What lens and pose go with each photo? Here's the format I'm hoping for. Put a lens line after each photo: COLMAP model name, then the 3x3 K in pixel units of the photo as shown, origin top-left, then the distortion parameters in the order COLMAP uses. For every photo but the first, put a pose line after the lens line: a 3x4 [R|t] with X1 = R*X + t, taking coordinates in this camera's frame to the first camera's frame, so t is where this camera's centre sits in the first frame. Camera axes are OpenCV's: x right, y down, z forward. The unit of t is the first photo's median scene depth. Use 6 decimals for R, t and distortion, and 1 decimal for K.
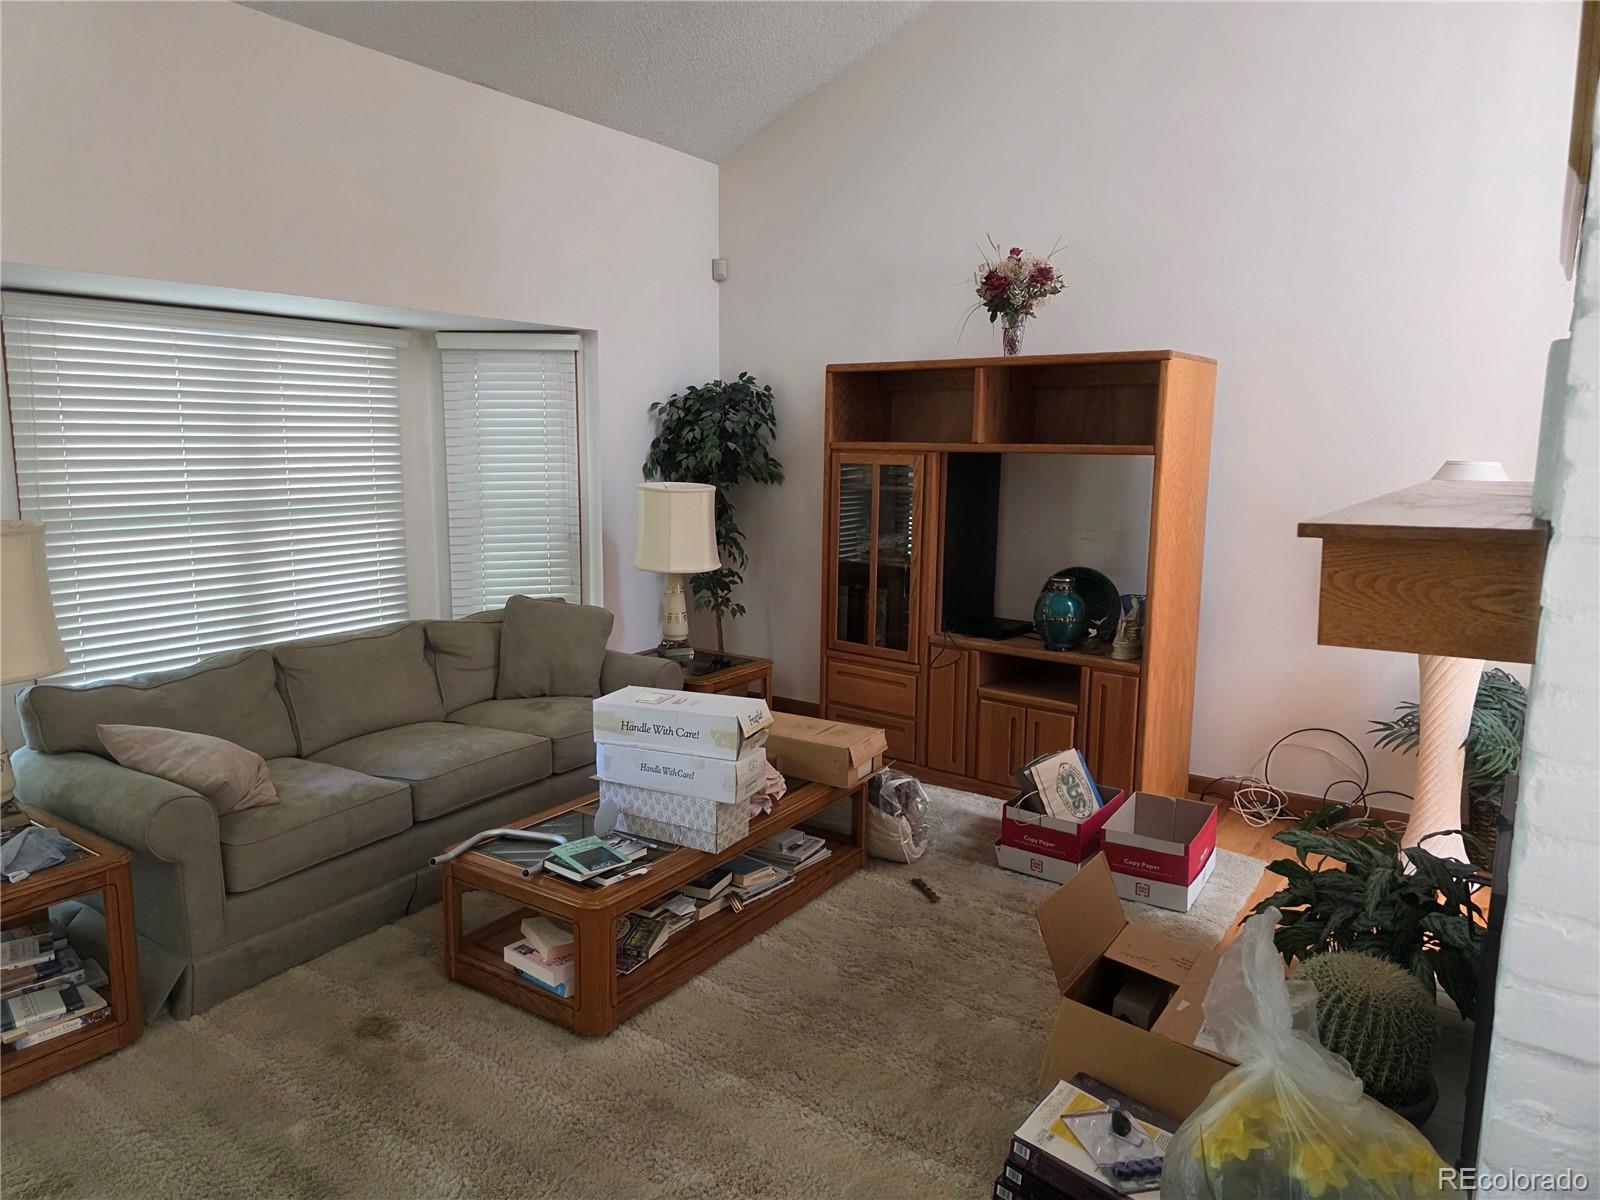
lens RADIAL K [[1065.3, 0, 796.2], [0, 1065.3, 601.6], [0, 0, 1]] dist [0.020288, -0.011747]
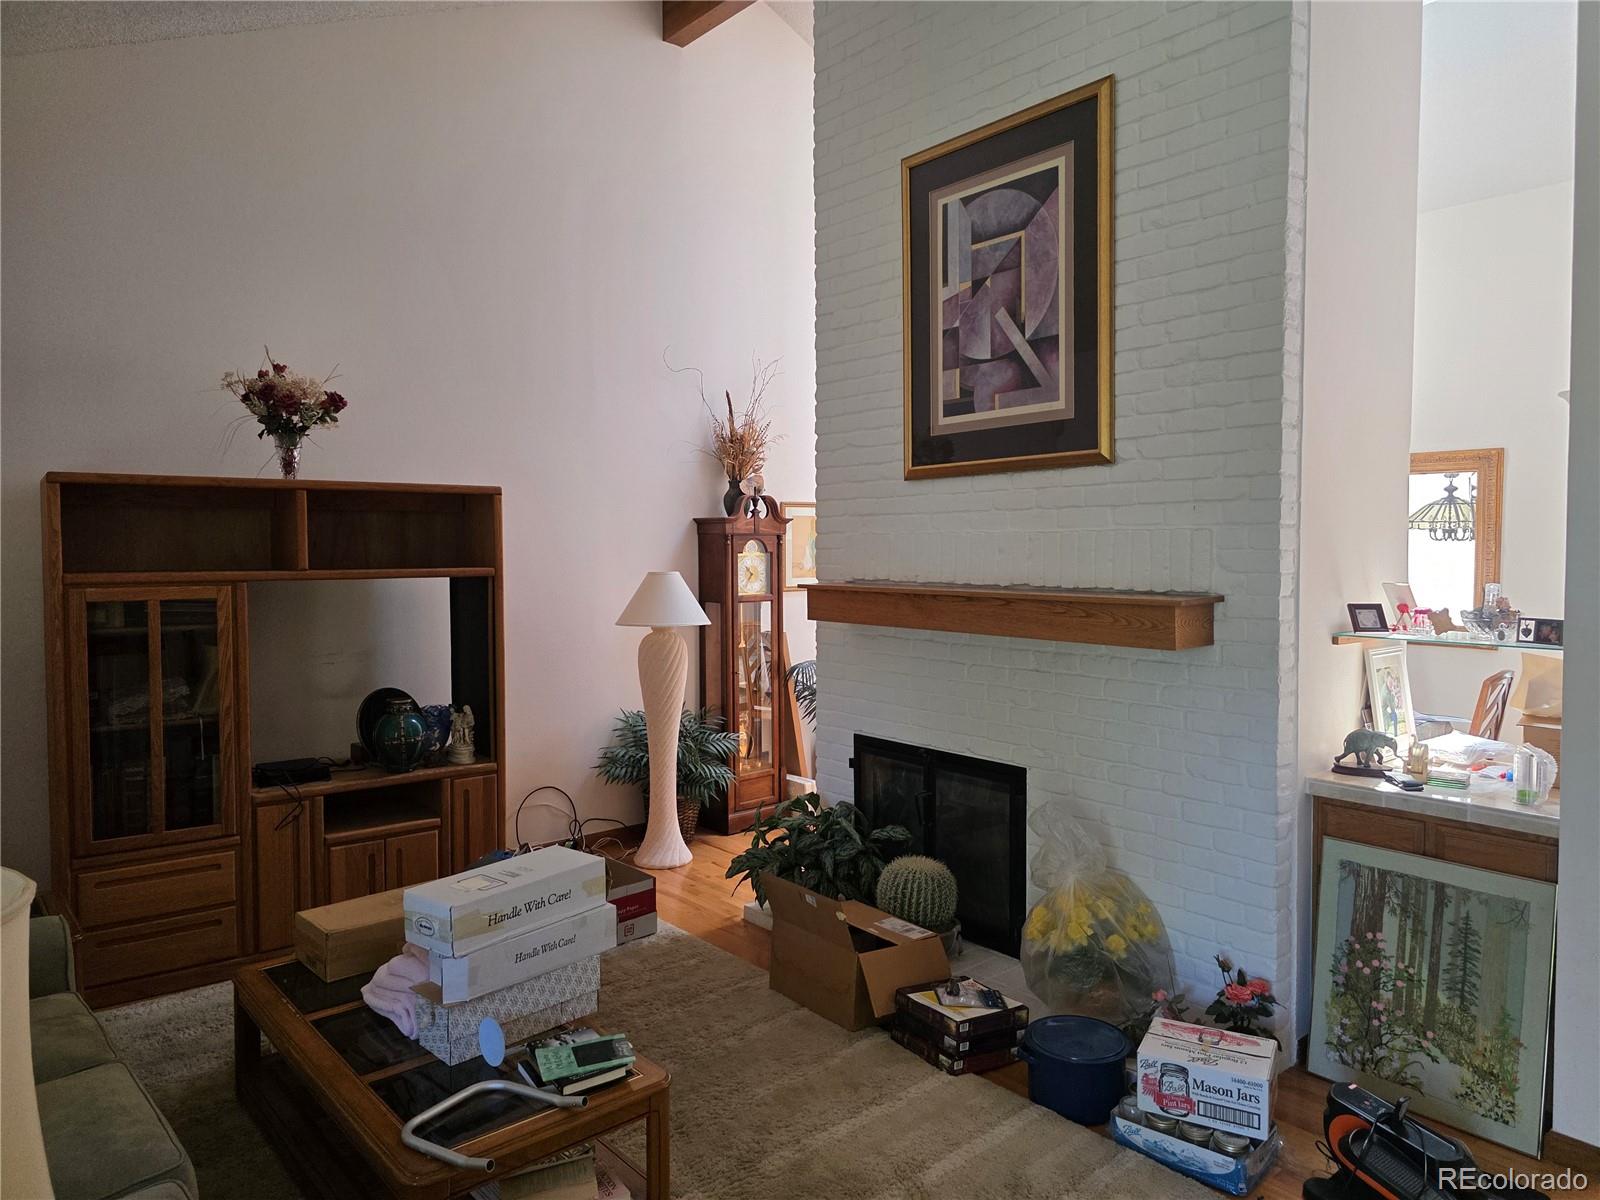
lens RADIAL K [[1065.3, 0, 801.0], [0, 1065.3, 592.5], [0, 0, 1]] dist [0.020288, -0.011747]
pose [[0.237084, -0.051616, 0.970117, -0.200341], [0.154169, 0.987932, 0.014887, -0.024848], [-0.959178, 0.146032, 0.242180, 0.117827]]
